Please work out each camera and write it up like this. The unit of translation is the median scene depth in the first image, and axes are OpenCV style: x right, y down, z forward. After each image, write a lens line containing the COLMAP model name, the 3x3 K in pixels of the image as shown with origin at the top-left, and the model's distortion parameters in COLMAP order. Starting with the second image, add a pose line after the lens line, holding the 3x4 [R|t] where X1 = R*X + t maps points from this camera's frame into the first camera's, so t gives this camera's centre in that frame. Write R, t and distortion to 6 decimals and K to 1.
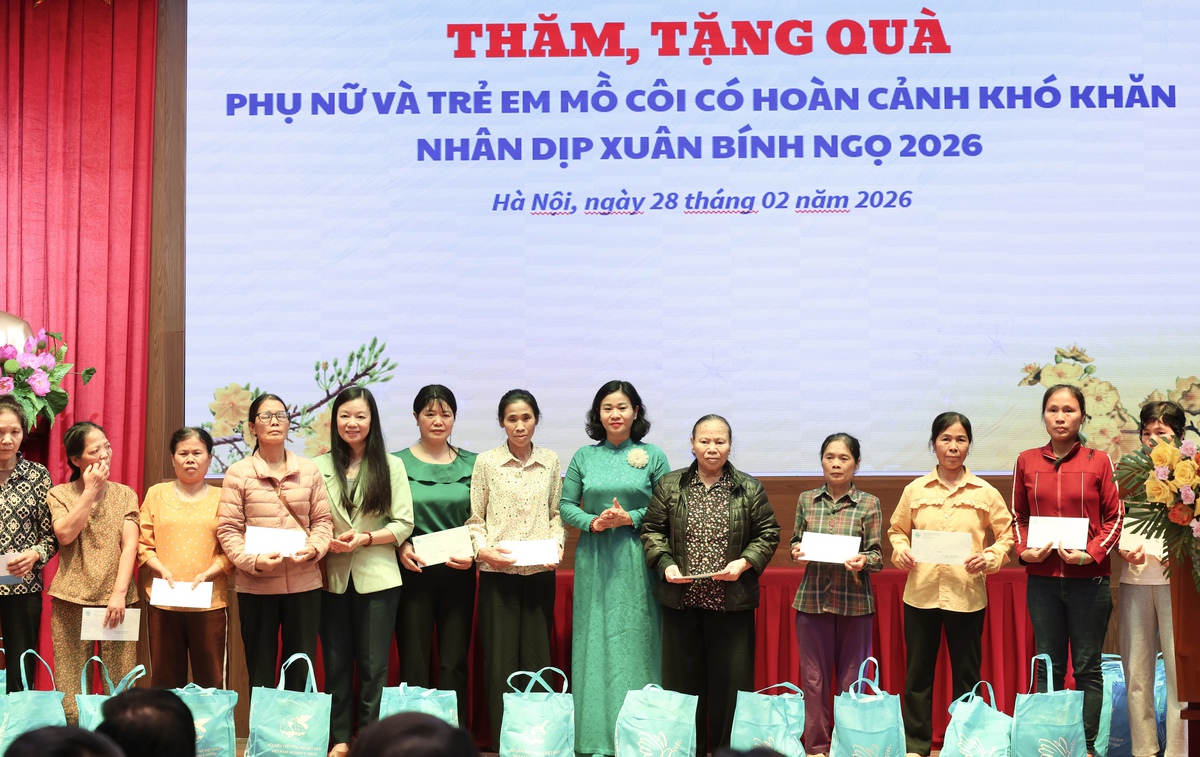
lens RADIAL K [[3072.6, 0, 597.0], [0, 3072.6, 379.4], [0, 0, 1]] dist [-0.034360, 0.000000]
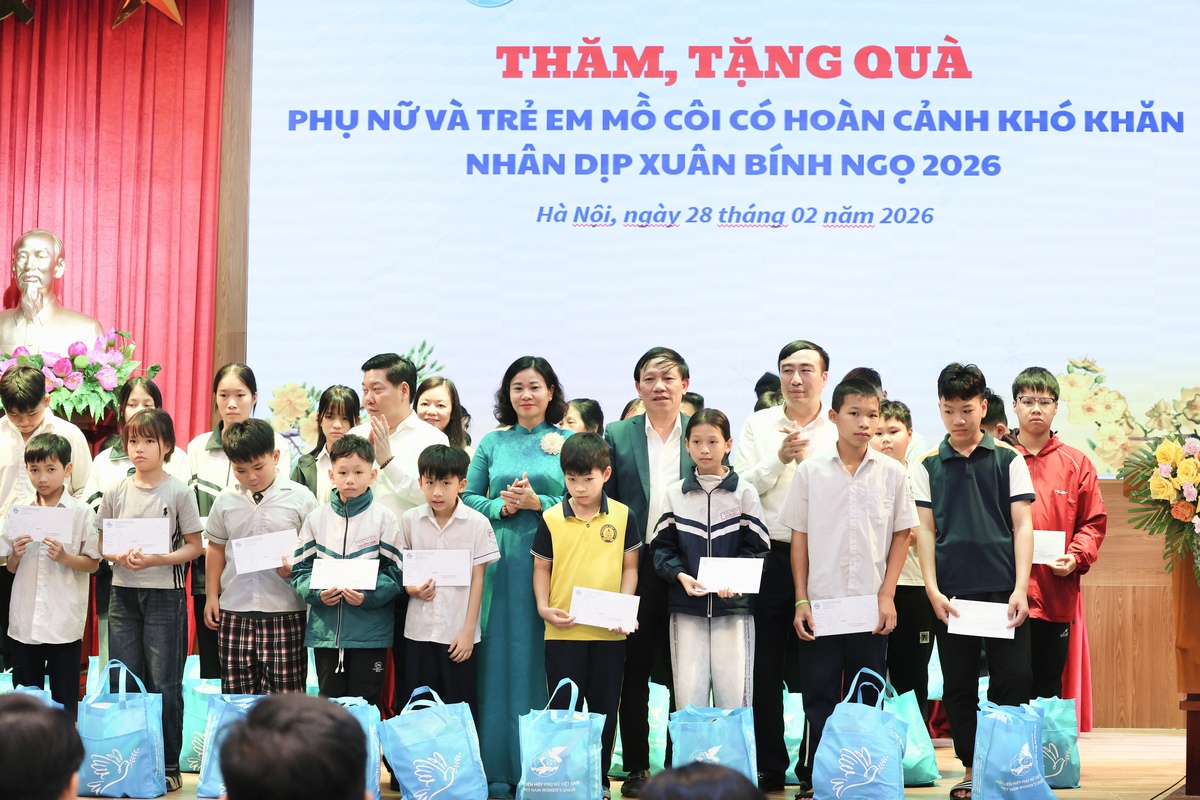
lens RADIAL K [[2608.5, 0, 592.6], [0, 2608.5, 422.3], [0, 0, 1]] dist [-0.159077, 0.000000]
pose [[0.999164, 0.013699, -0.038511, 0.020821], [-0.013680, 0.999906, 0.000763, 0.013166], [0.038518, -0.000235, 0.999258, 0.103445]]
